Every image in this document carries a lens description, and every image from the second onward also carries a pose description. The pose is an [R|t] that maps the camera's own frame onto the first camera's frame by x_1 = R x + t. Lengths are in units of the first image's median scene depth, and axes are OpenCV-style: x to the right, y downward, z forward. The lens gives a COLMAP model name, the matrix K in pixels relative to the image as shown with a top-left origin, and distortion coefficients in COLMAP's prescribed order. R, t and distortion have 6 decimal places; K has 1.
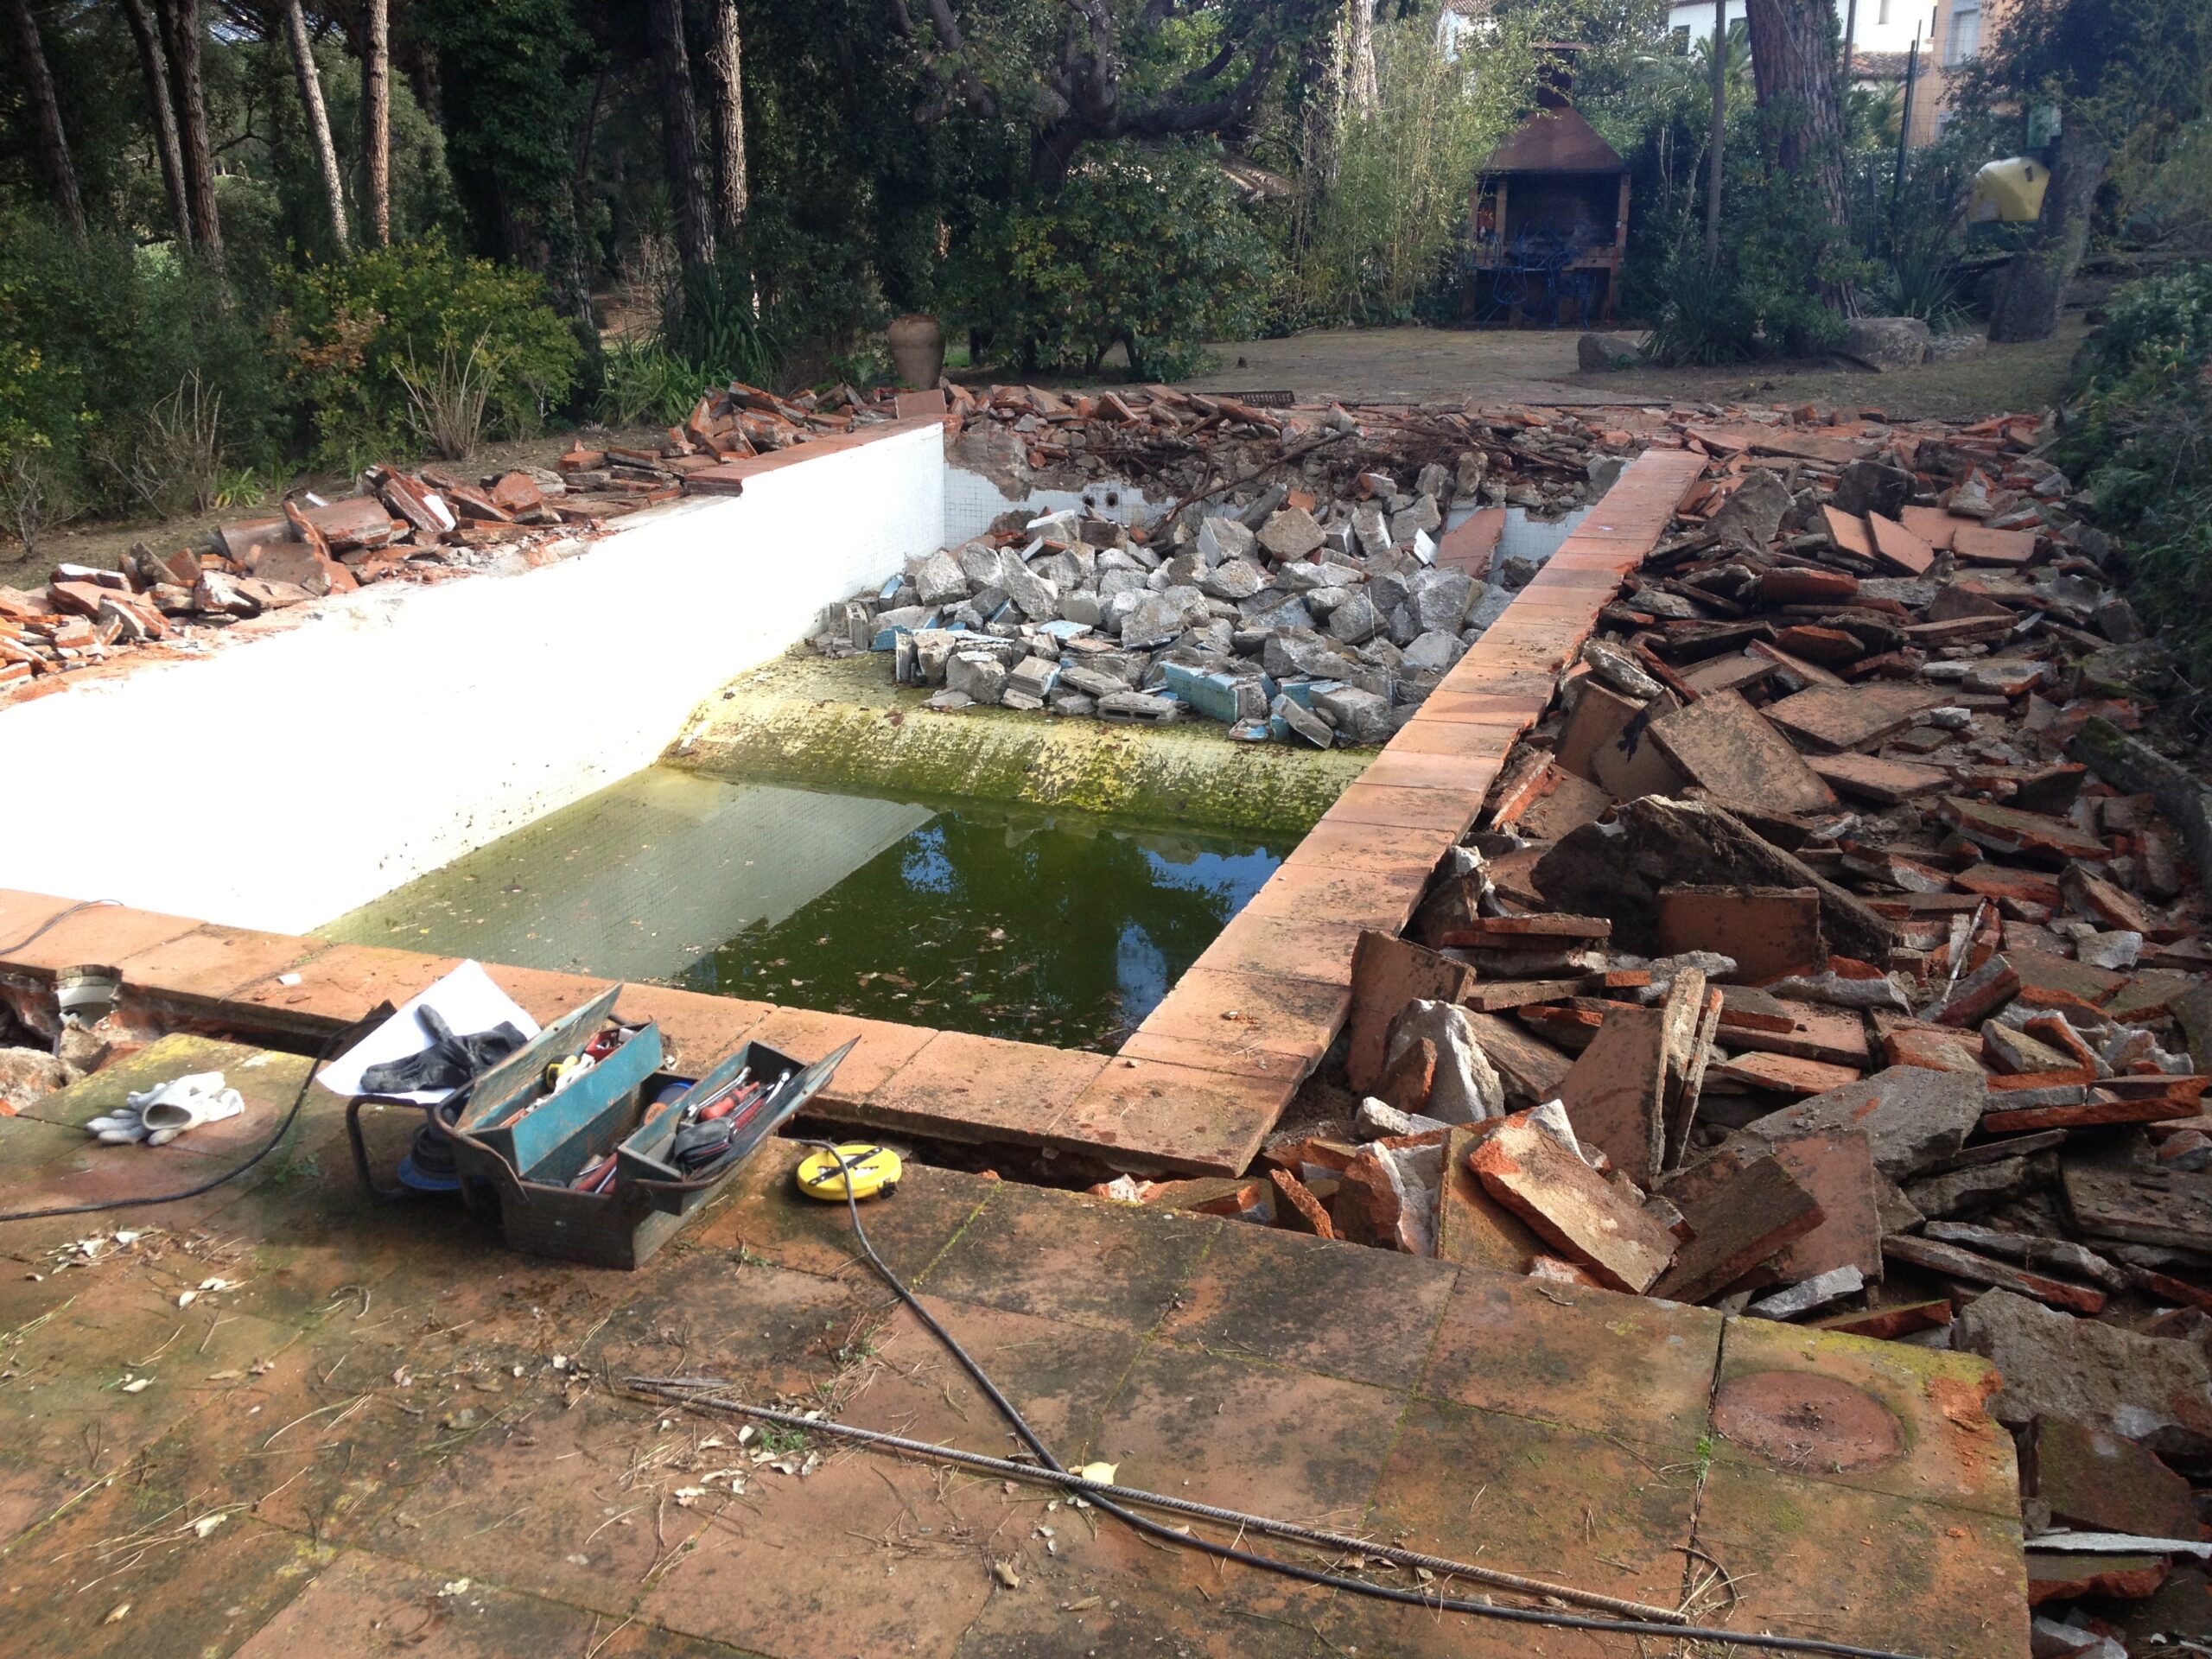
lens RADIAL K [[2044.8, 0, 1106.0], [0, 2044.8, 829.5], [0, 0, 1]] dist [0.141594, -0.241861]
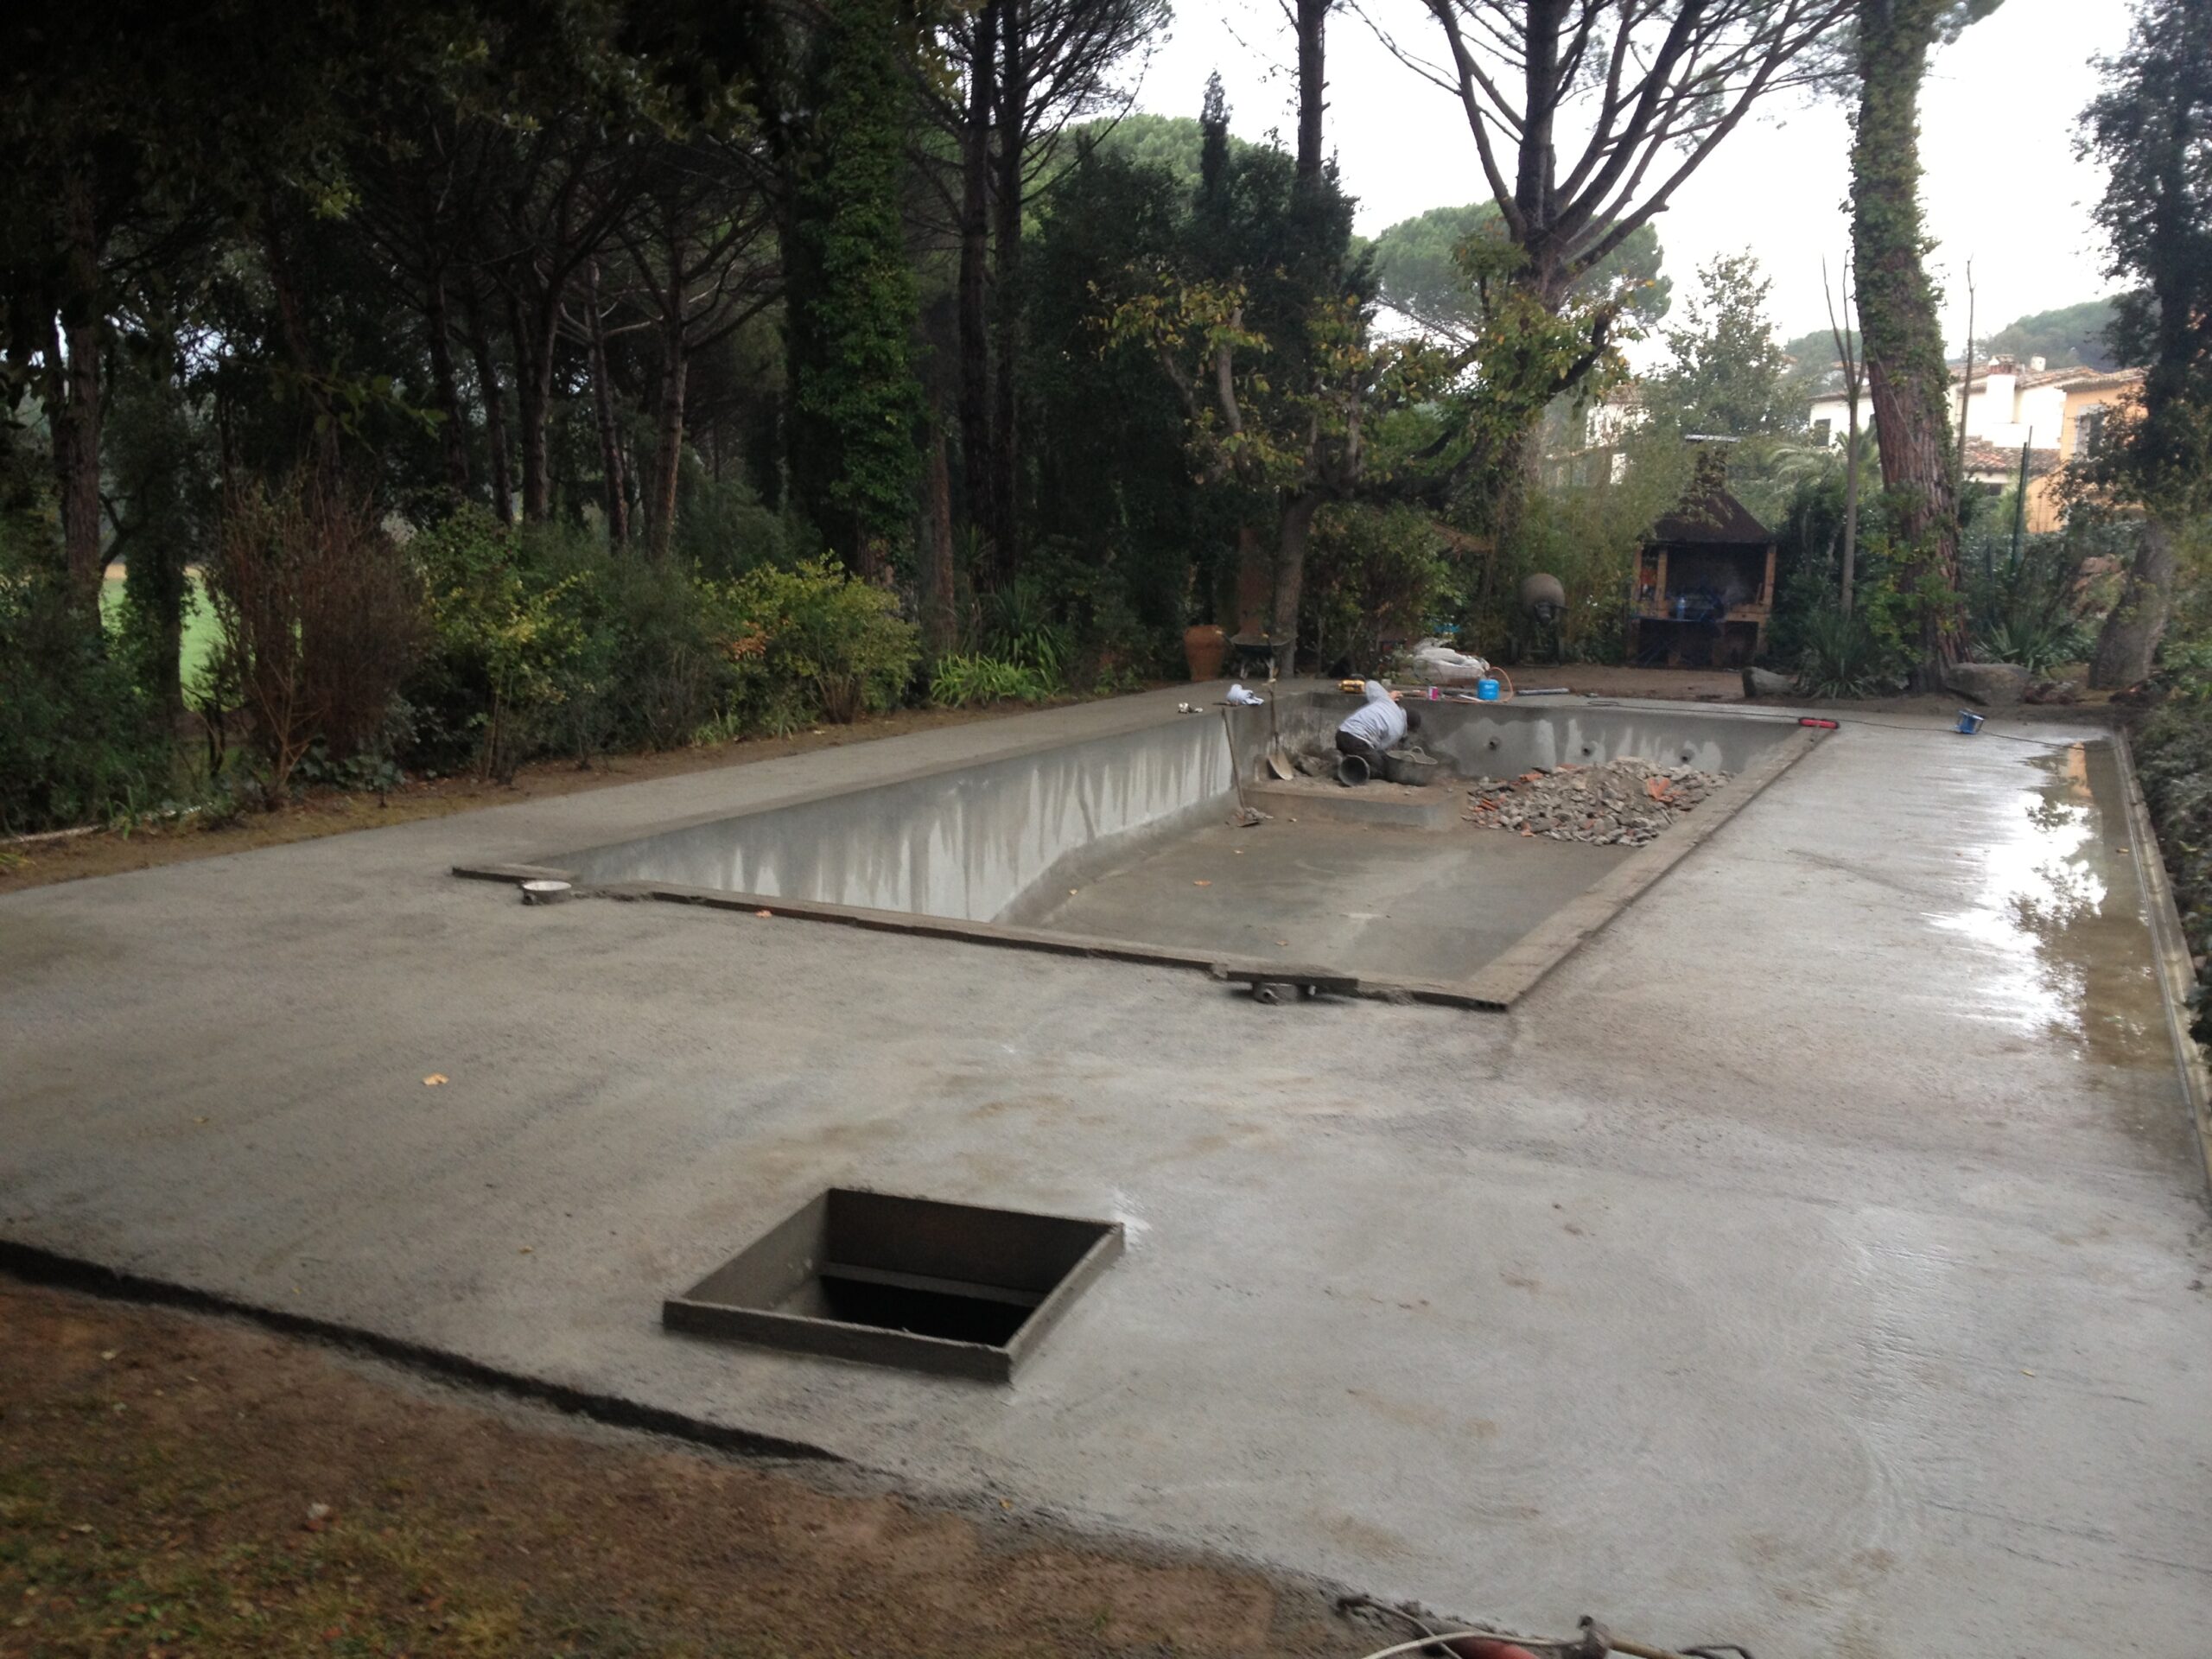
lens RADIAL K [[2044.8, 0, 1106.0], [0, 2044.8, 829.5], [0, 0, 1]] dist [0.141594, -0.241861]
pose [[0.996787, 0.044410, -0.066653, -0.041198], [-0.054646, 0.985508, -0.160586, 0.053769], [0.058555, 0.163713, 0.984769, -0.153518]]
